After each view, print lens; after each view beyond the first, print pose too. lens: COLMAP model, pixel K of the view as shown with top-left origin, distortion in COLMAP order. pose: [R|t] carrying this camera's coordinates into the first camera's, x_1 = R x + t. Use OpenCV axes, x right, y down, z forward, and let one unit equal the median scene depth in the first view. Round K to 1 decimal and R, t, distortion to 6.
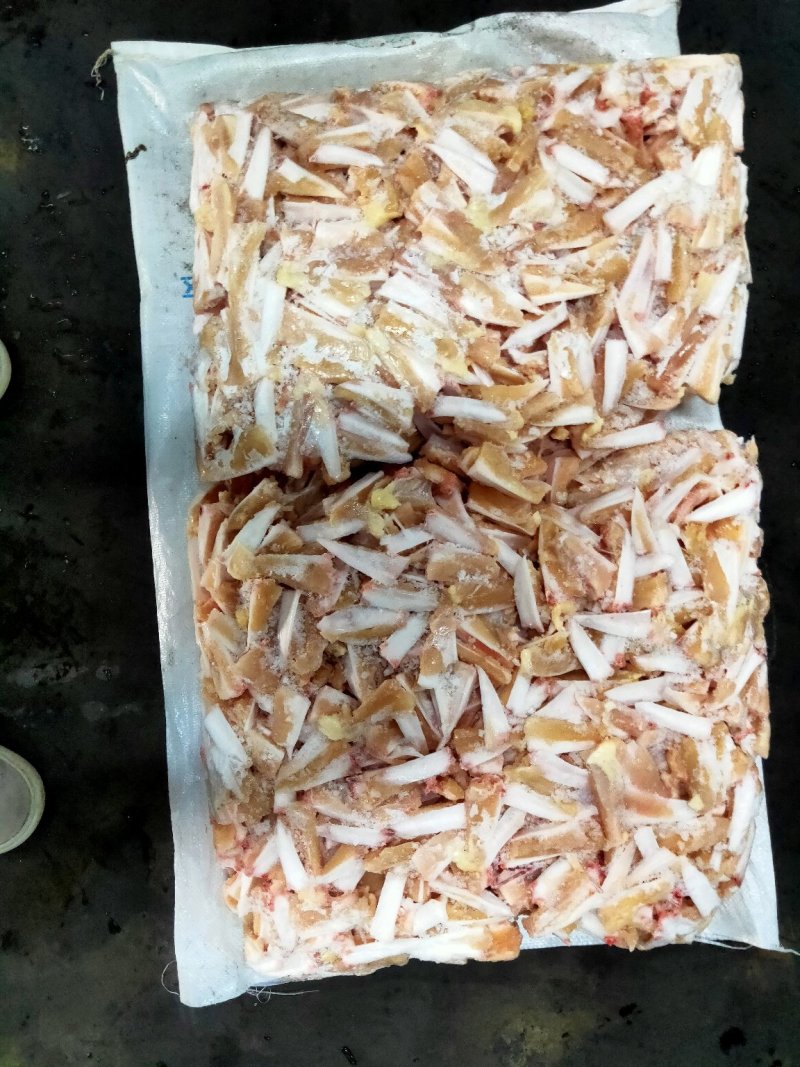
lens RADIAL K [[881.7, 0, 400.0], [0, 881.7, 533.5], [0, 0, 1]] dist [-0.001794, -0.000918]
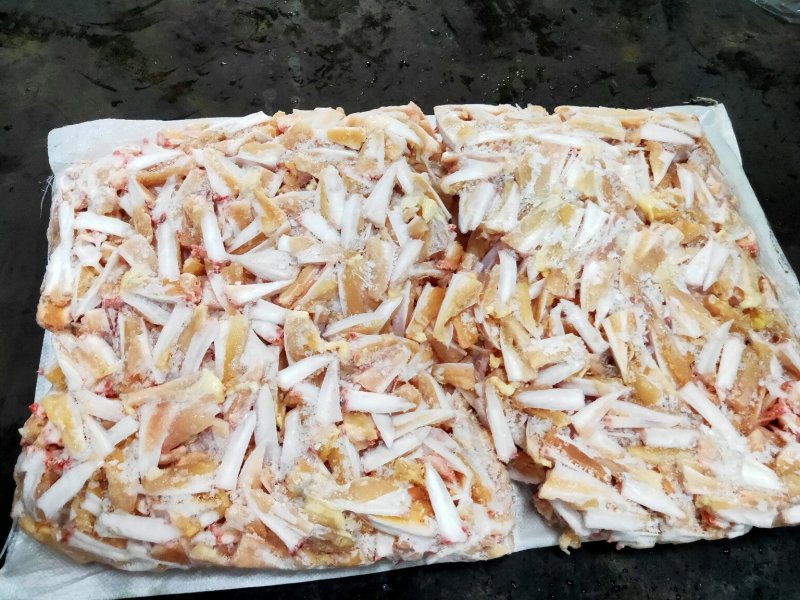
lens RADIAL K [[661.1, 0, 400.0], [0, 661.1, 300.0], [0, 0, 1]] dist [-0.001794, -0.000918]
pose [[0.041237, 0.883477, -0.466657, 0.530972], [-0.998785, 0.023839, -0.043128, 0.047275], [-0.026978, 0.467868, 0.883386, 0.216782]]
